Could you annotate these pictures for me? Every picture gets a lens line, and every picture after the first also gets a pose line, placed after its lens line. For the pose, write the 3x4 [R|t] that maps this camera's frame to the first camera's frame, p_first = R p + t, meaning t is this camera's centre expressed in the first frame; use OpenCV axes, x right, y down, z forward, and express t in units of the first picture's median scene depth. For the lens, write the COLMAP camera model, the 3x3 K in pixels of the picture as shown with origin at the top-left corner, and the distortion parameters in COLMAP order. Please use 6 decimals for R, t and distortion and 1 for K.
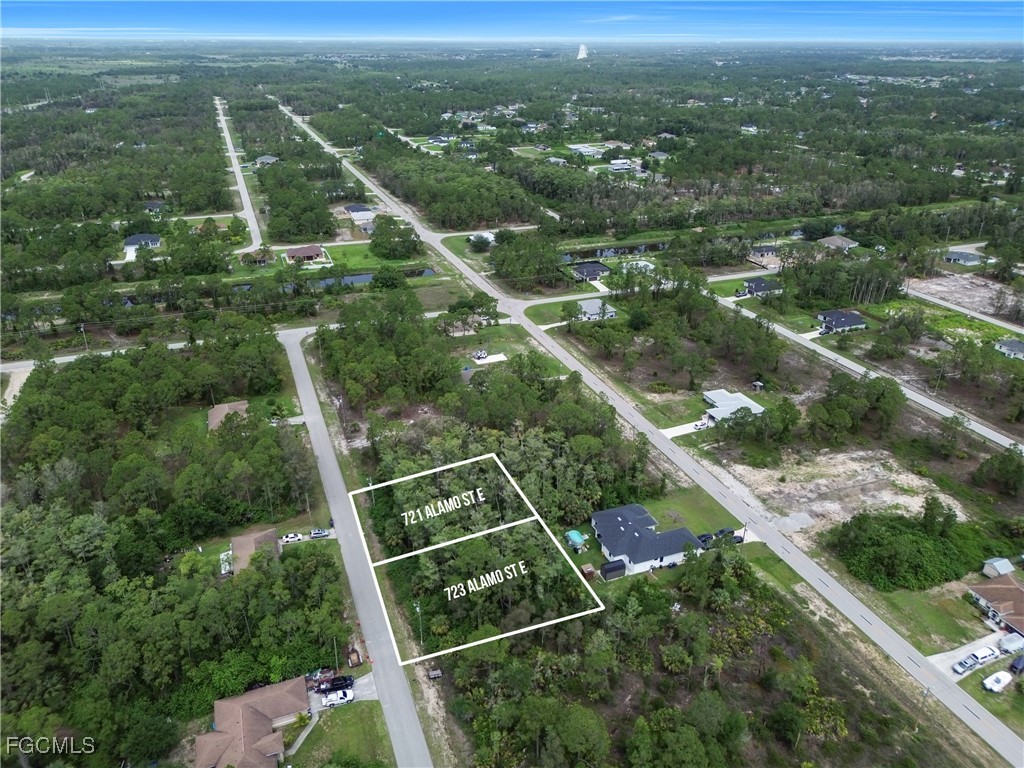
lens RADIAL K [[712.0, 0, 510.4], [0, 712.0, 381.8], [0, 0, 1]] dist [0.046632, -0.040768]
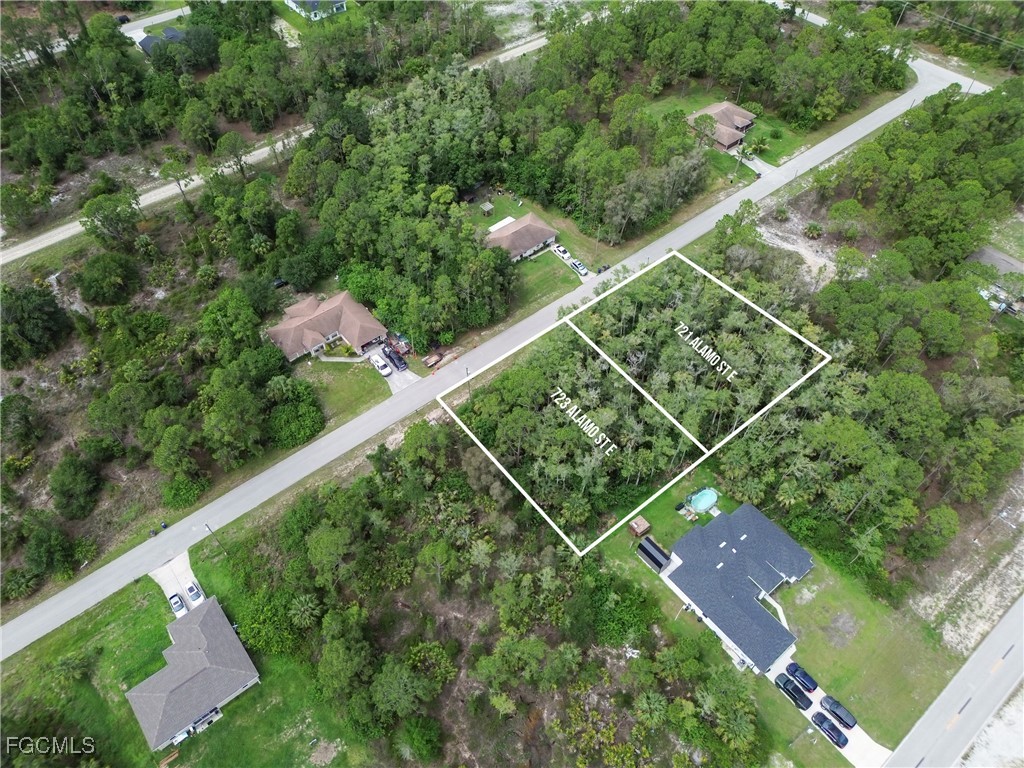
lens RADIAL K [[712.0, 0, 513.1], [0, 712.0, 386.4], [0, 0, 1]] dist [0.046632, -0.040768]
pose [[0.311467, 0.736988, -0.599864, 0.349407], [-0.408102, 0.673828, 0.615961, -0.203006], [0.858161, 0.052955, 0.510642, 0.434311]]
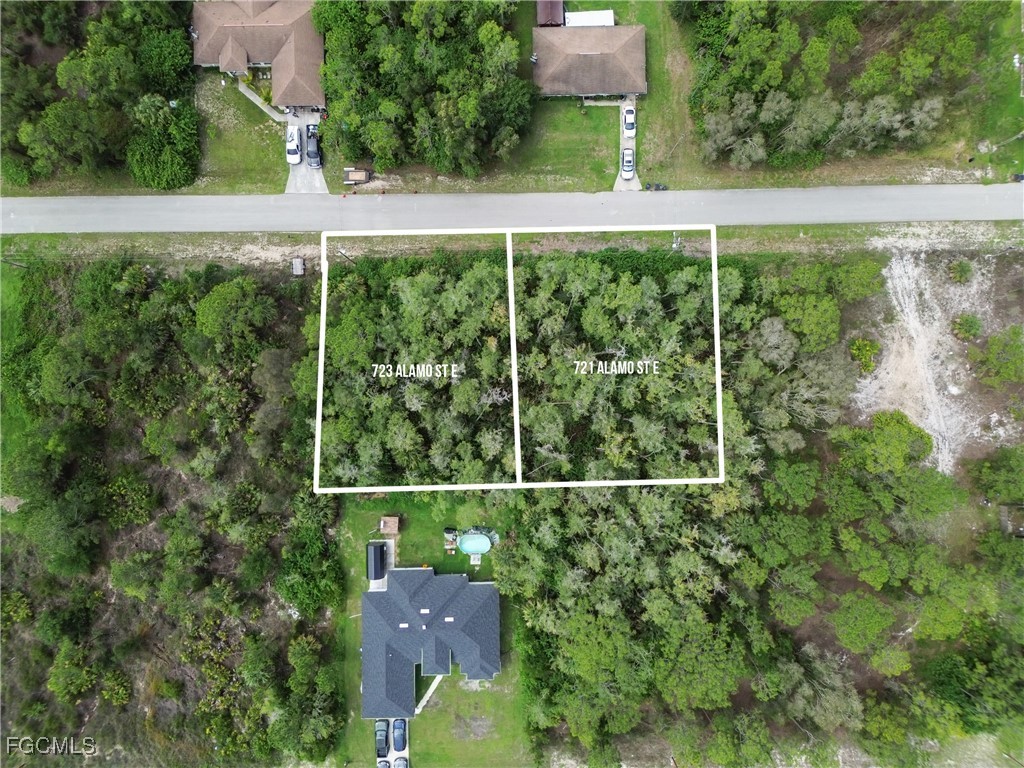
lens RADIAL K [[712.0, 0, 515.9], [0, 712.0, 387.6], [0, 0, 1]] dist [0.046632, -0.040768]
pose [[-0.349433, 0.936914, -0.009368, -0.040652], [-0.399445, -0.139918, 0.906017, -0.321223], [0.847550, 0.320335, 0.423138, 0.669838]]
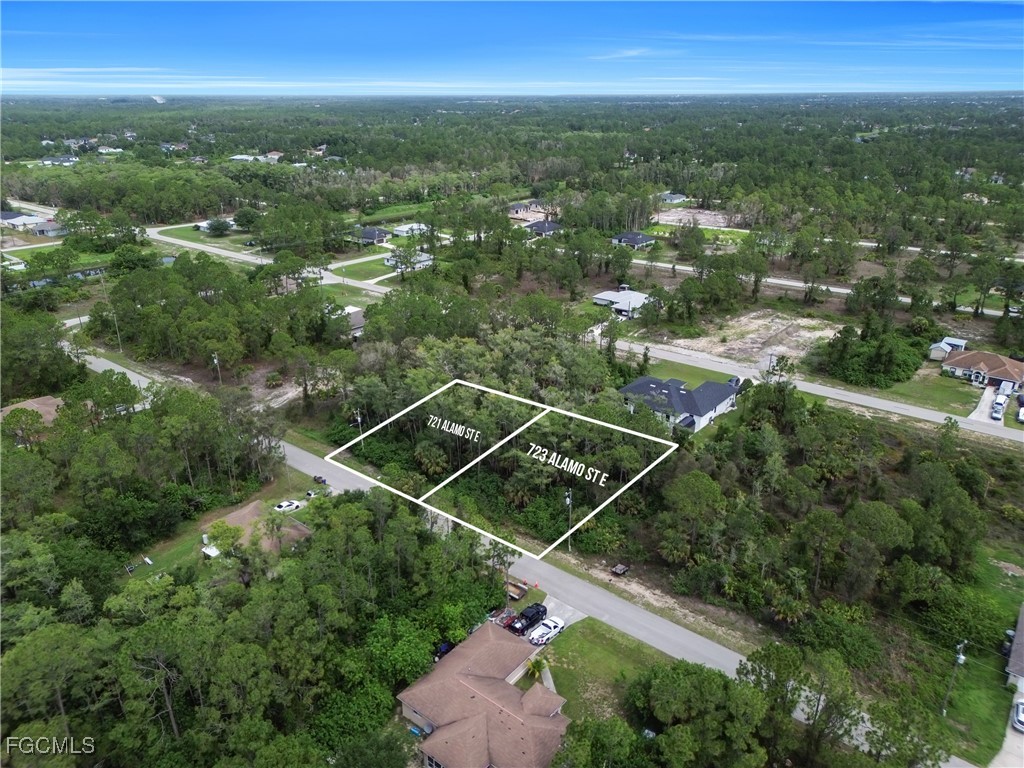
lens RADIAL K [[712.0, 0, 509.4], [0, 712.0, 384.7], [0, 0, 1]] dist [0.046632, -0.040768]
pose [[0.865934, -0.195475, 0.460378, -0.381210], [0.221269, 0.975211, -0.002118, 0.140709], [-0.448552, 0.103701, 0.887720, 0.262753]]
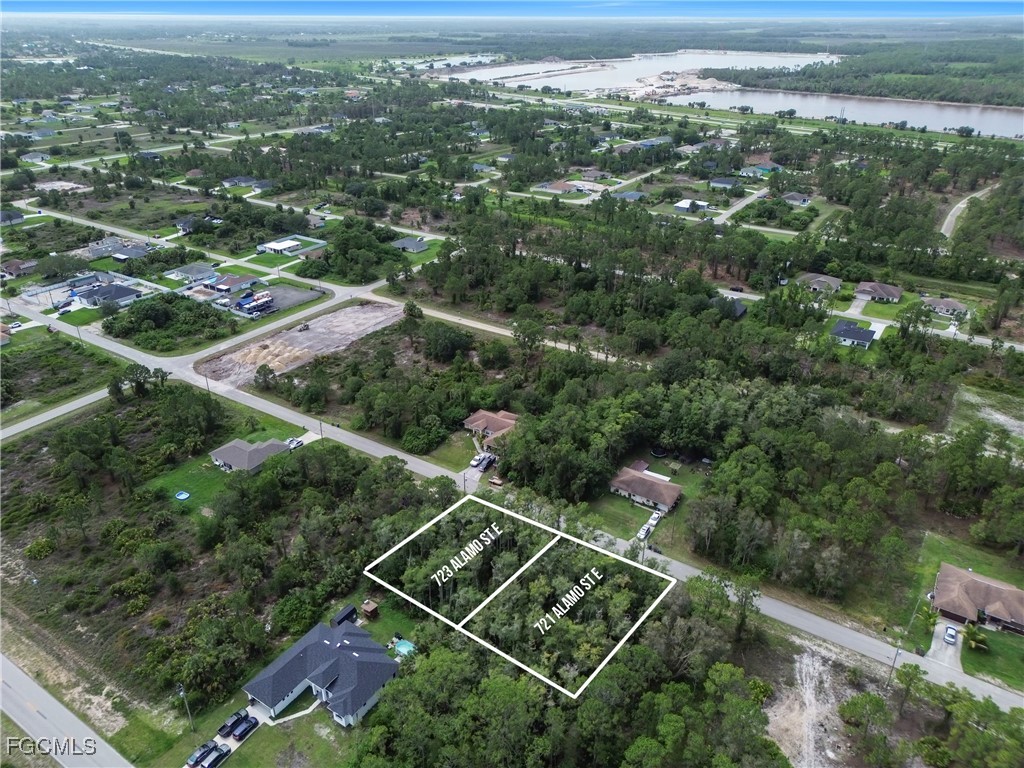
lens RADIAL K [[712.0, 0, 513.6], [0, 712.0, 389.5], [0, 0, 1]] dist [0.046632, -0.040768]
pose [[-0.810542, 0.264836, -0.522382, 0.313686], [-0.258186, 0.639012, 0.724571, -0.537051], [0.525701, 0.722167, -0.449570, 1.127218]]
